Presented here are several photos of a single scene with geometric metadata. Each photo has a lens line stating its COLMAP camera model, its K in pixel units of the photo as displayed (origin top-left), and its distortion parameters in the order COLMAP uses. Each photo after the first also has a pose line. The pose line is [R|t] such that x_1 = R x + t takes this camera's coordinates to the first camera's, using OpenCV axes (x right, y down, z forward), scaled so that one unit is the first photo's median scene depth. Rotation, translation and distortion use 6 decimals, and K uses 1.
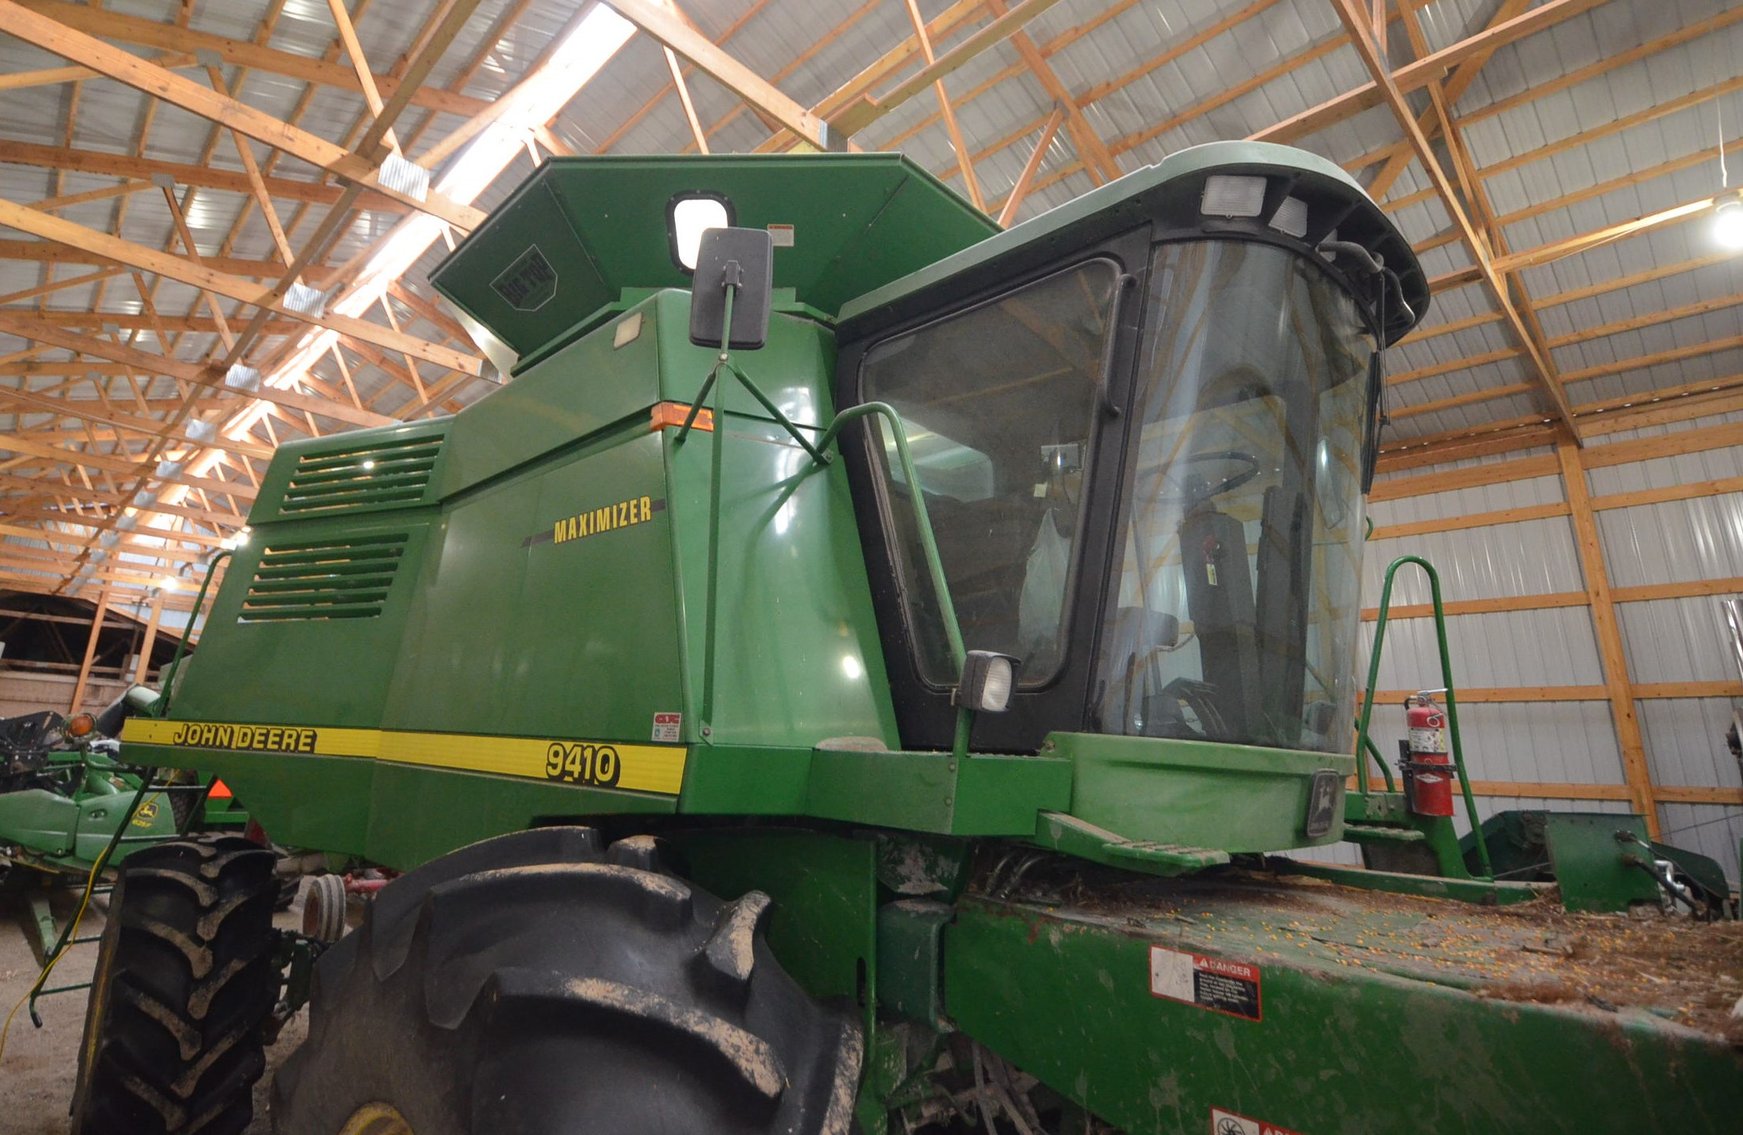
lens RADIAL K [[789.7, 0, 901.0], [0, 789.7, 534.0], [0, 0, 1]] dist [-0.005108, -0.005052]
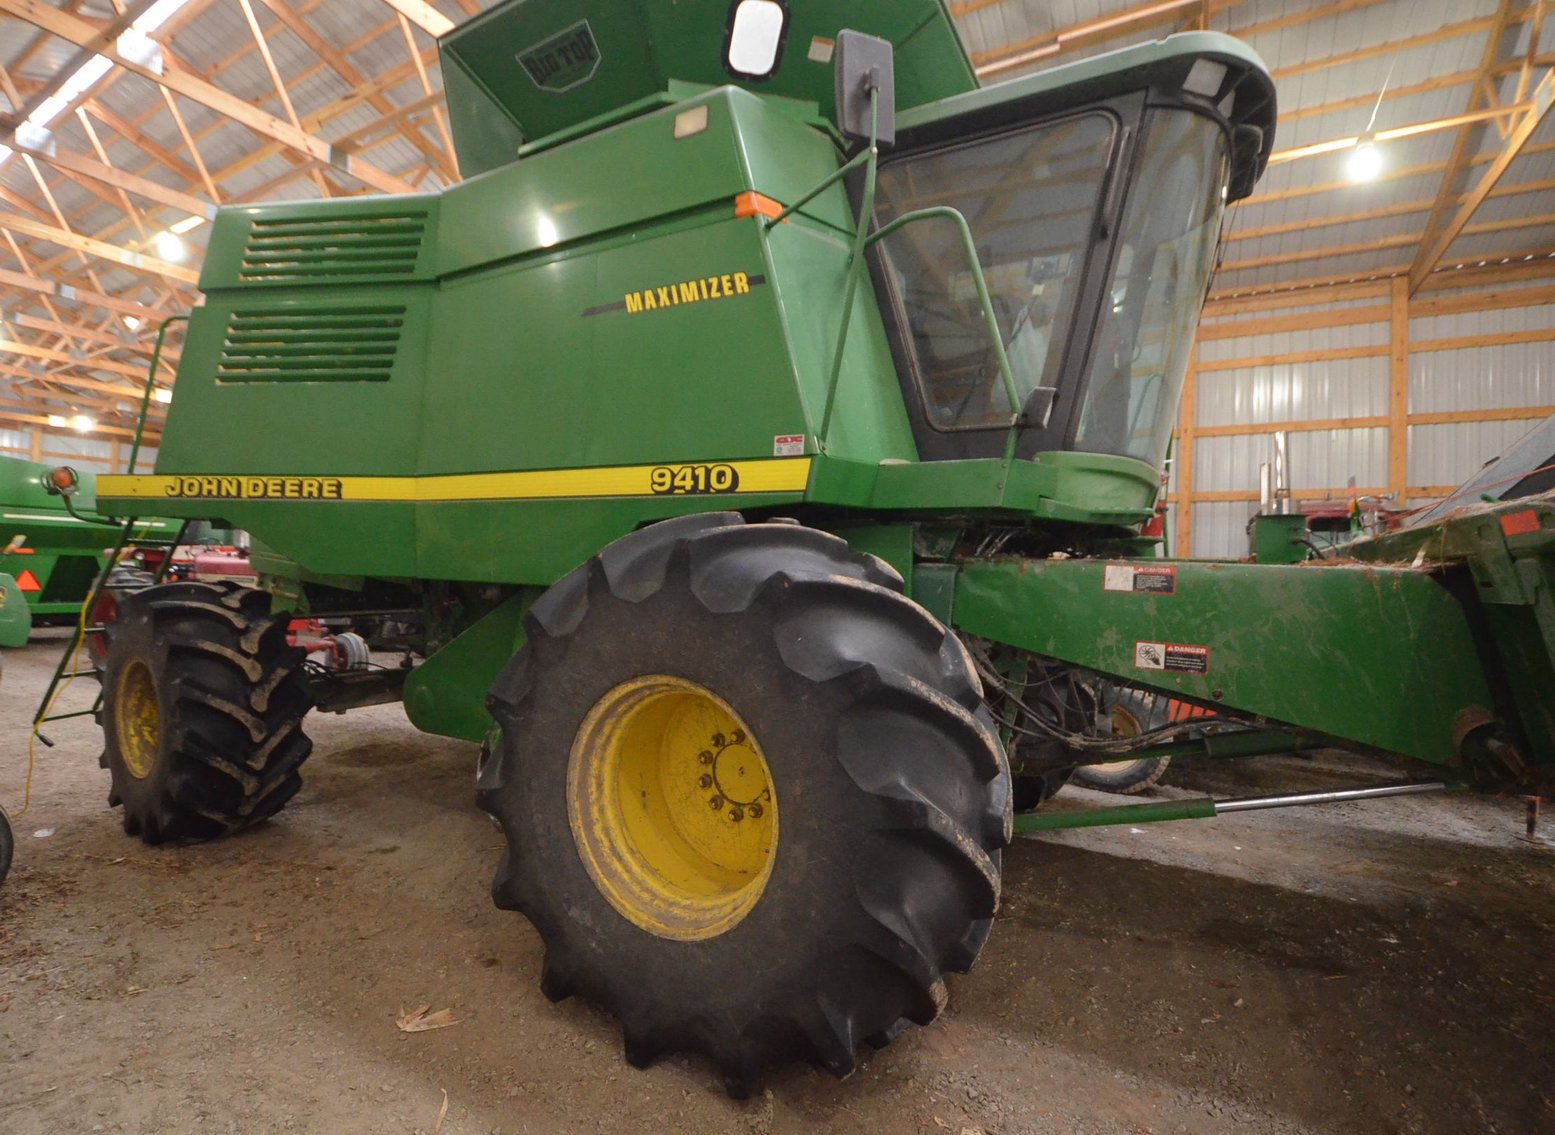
lens RADIAL K [[650.0, 0, 772.0], [0, 650.0, 574.4], [0, 0, 1]] dist [0.001317, -0.007293]
pose [[0.971076, -0.013791, 0.238371, -0.503819], [-0.053675, 0.960169, 0.274214, 0.123261], [-0.232658, -0.279078, 0.931657, -0.121033]]
